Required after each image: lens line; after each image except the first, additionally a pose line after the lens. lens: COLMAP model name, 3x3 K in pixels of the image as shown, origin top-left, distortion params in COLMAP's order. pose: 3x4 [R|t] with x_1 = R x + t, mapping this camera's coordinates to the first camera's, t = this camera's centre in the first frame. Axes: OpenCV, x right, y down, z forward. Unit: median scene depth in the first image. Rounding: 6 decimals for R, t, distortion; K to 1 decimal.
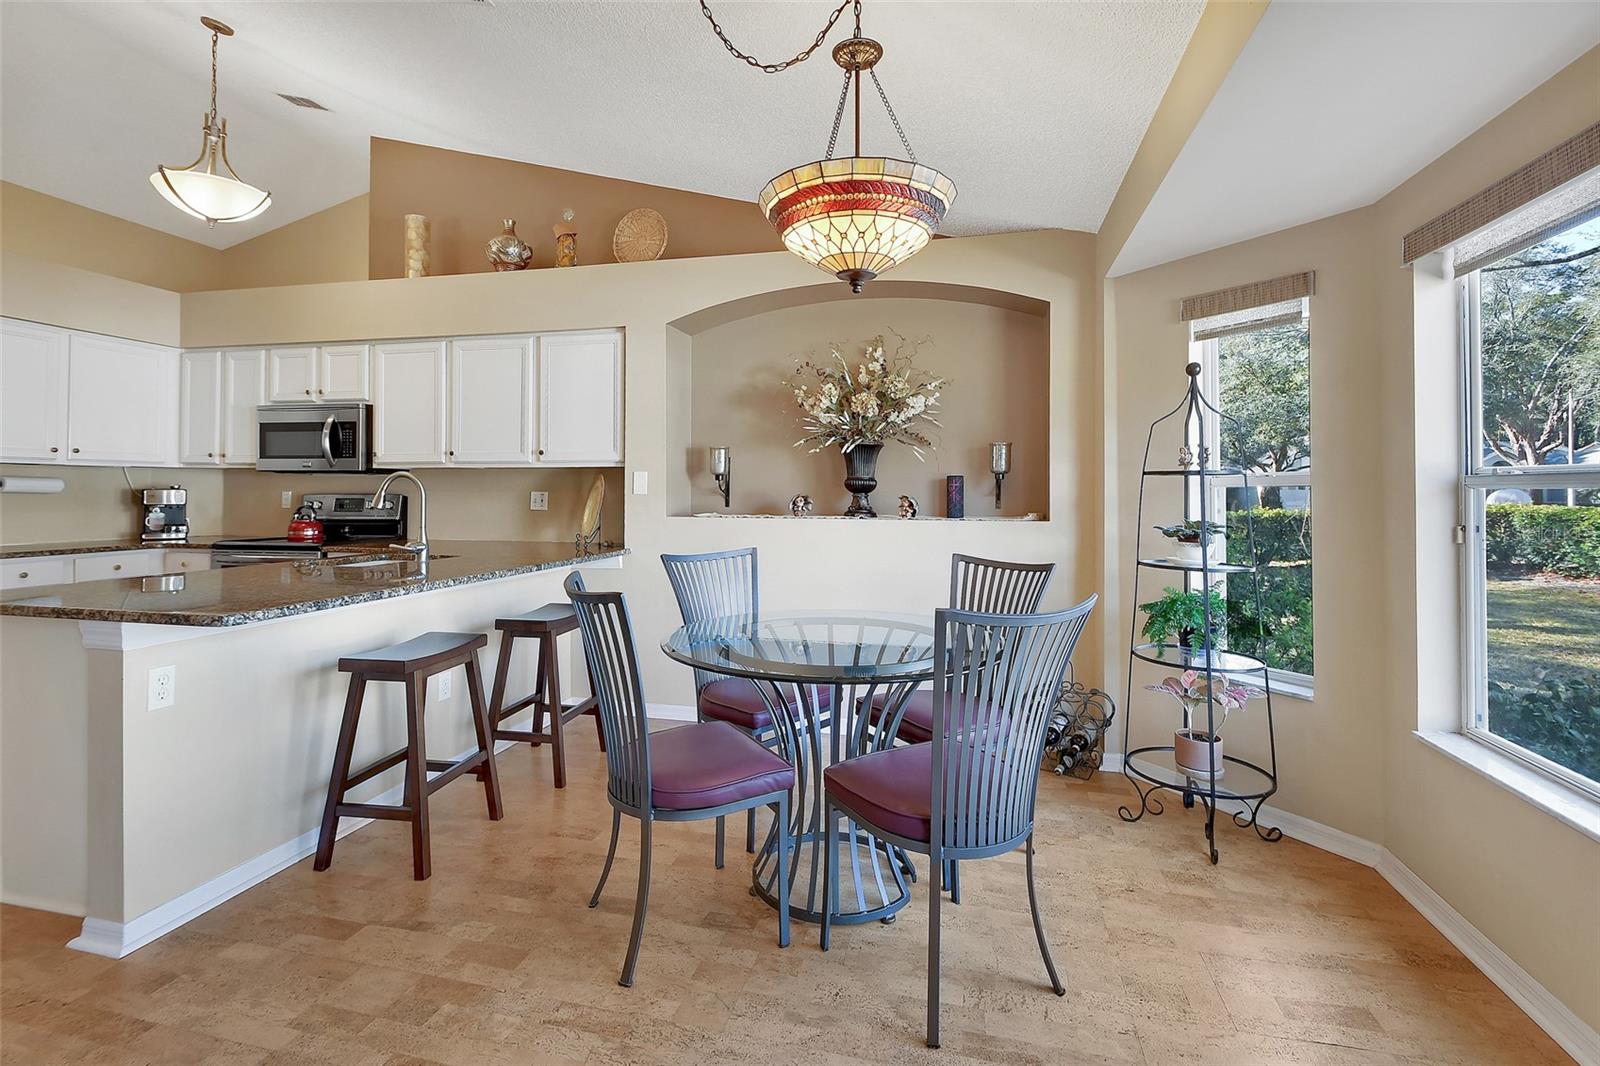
lens RADIAL K [[737.1, 0, 799.9], [0, 737.1, 479.0], [0, 0, 1]] dist [0.014070, -0.001611]
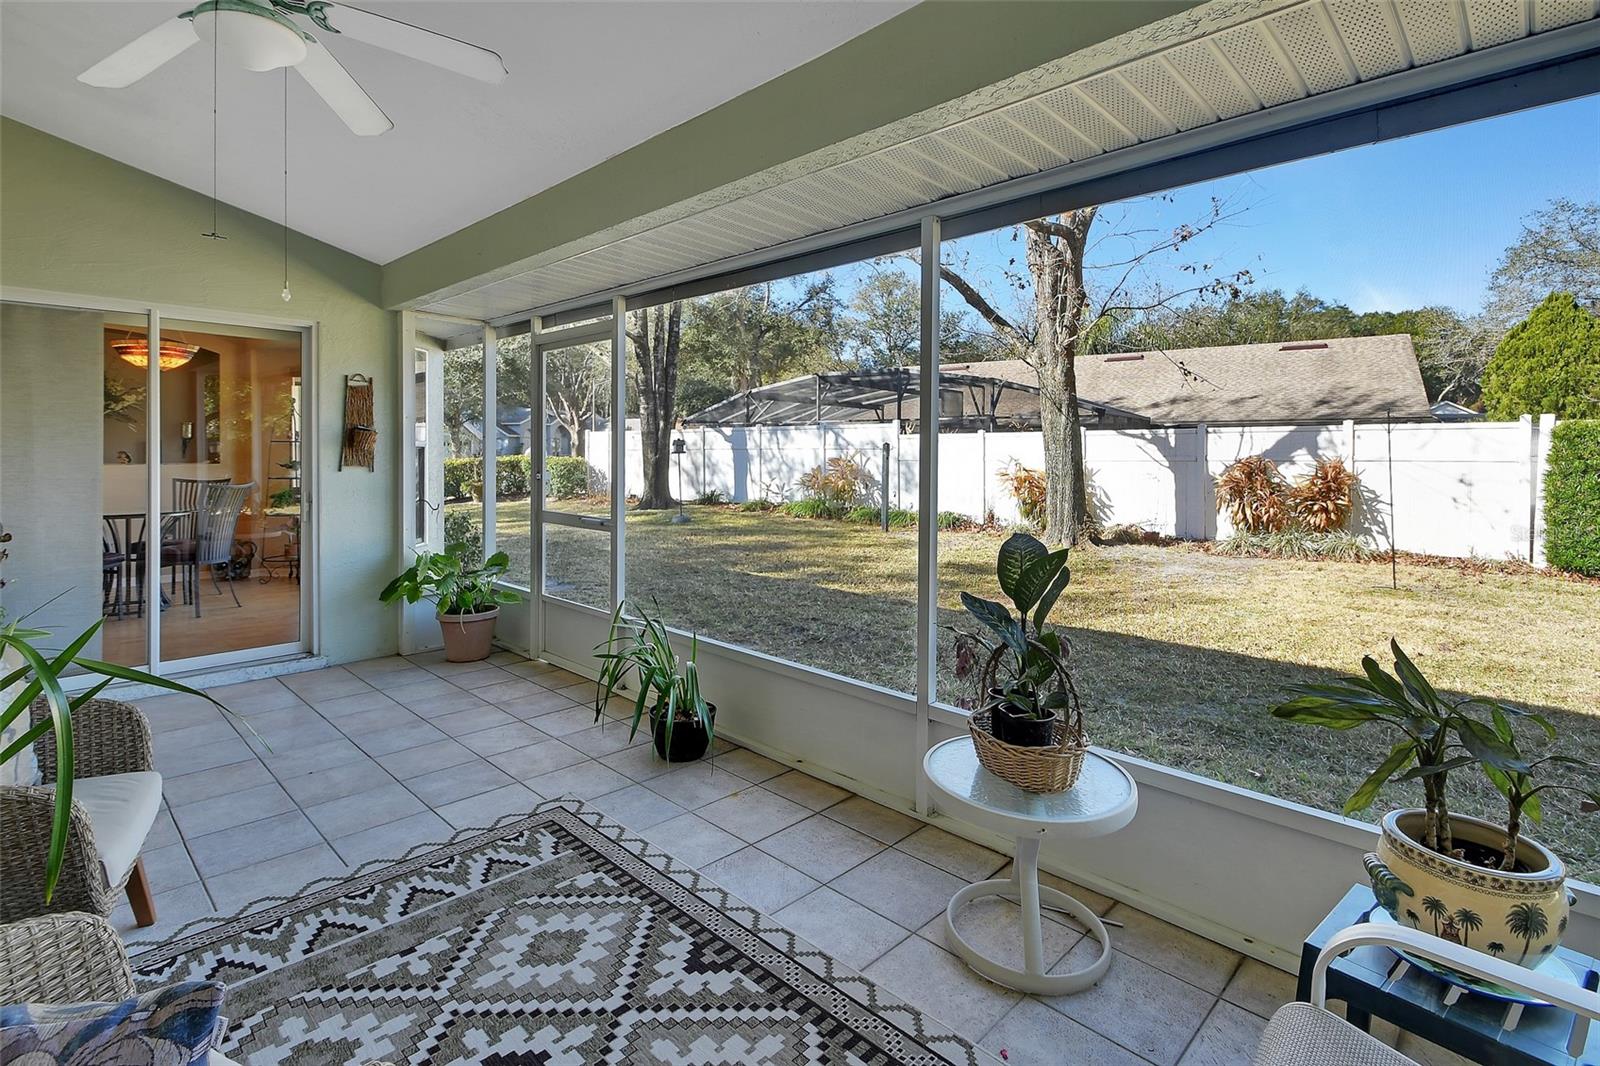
lens RADIAL K [[753.4, 0, 792.1], [0, 753.4, 483.5], [0, 0, 1]] dist [0.039183, -0.020753]
pose [[0.519595, -0.040820, 0.853437, -0.576333], [-0.015613, 0.998238, 0.057251, -0.028885], [-0.854270, -0.043072, 0.518042, -1.283505]]
